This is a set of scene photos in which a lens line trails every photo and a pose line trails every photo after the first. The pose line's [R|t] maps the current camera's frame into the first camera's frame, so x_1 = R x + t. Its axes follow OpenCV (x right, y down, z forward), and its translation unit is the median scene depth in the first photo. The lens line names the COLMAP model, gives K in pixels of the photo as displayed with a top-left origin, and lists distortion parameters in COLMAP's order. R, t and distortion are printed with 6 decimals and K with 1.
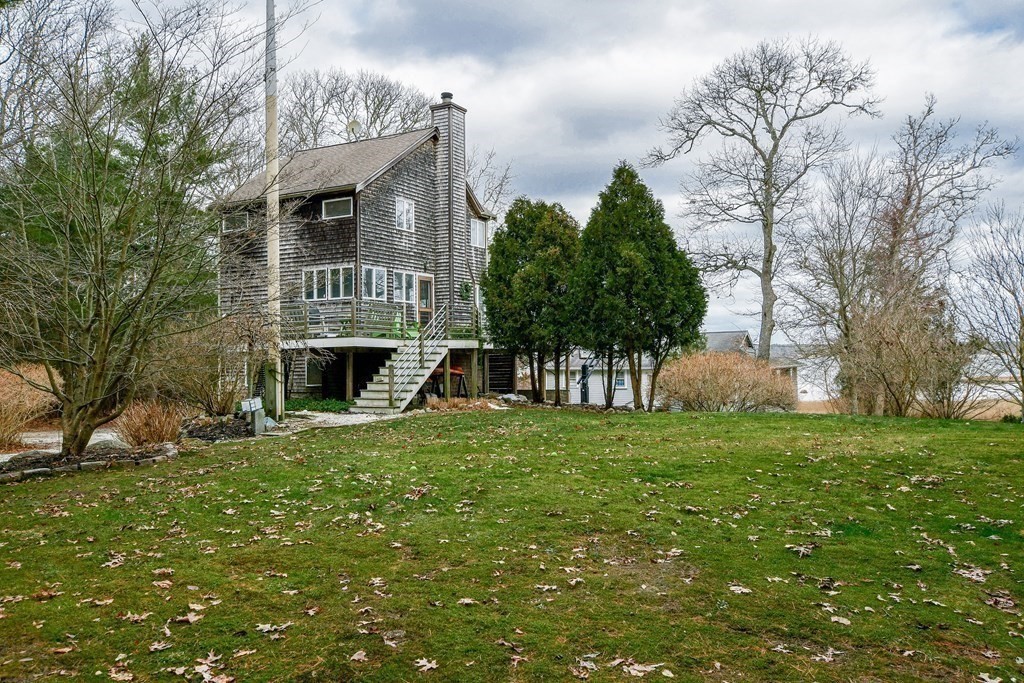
lens RADIAL K [[806.7, 0, 514.3], [0, 806.7, 333.8], [0, 0, 1]] dist [-0.005366, 0.006210]
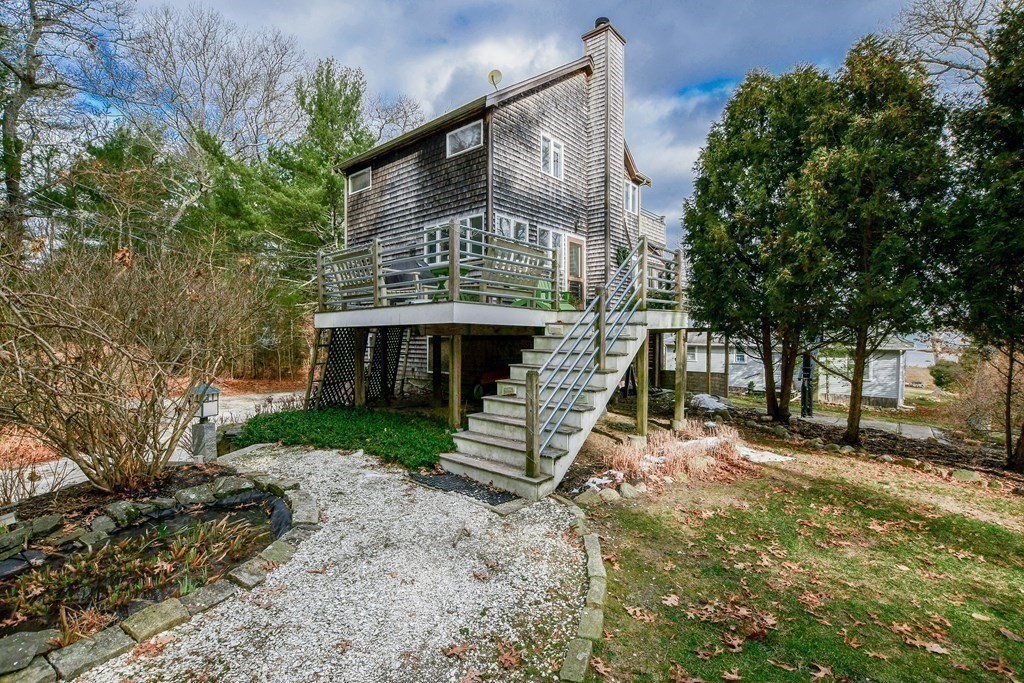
lens RADIAL K [[456.7, 0, 510.1], [0, 456.7, 343.5], [0, 0, 1]] dist [-0.021446, -0.000364]
pose [[0.979324, 0.017348, -0.201552, -0.089864], [-0.005531, 0.998240, 0.059047, 0.009234], [0.202222, -0.056711, 0.977696, 0.591593]]
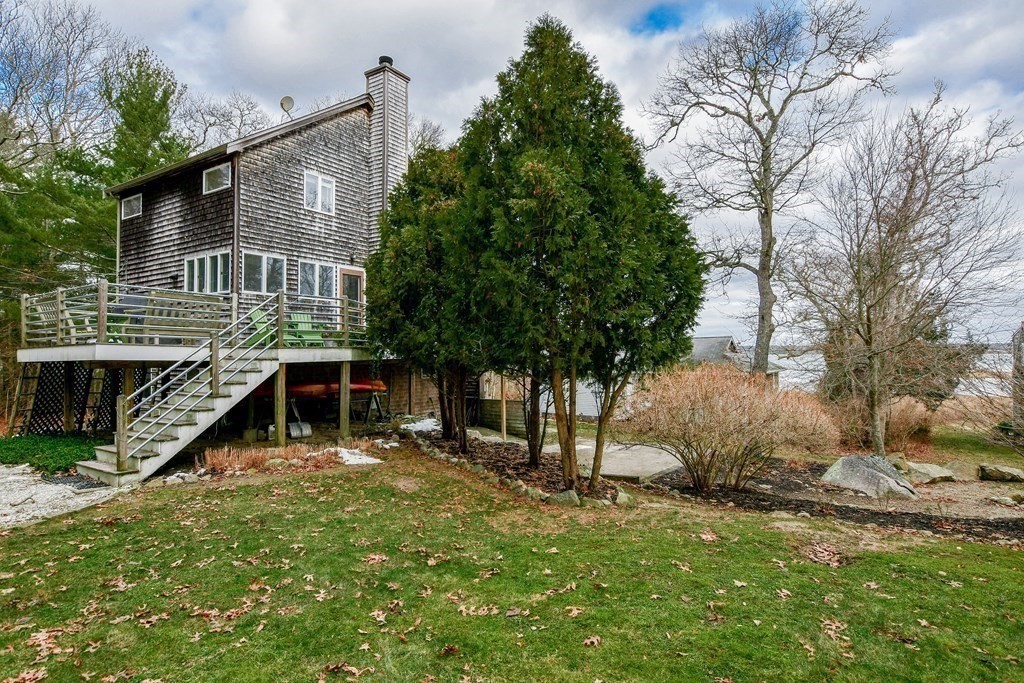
lens RADIAL K [[562.9, 0, 511.5], [0, 562.9, 344.3], [0, 0, 1]] dist [-0.014802, -0.000425]
pose [[0.997632, 0.004359, -0.068645, 0.106636], [-0.003506, 0.999915, 0.012537, -0.002022], [0.068694, -0.012267, 0.997562, 0.480416]]
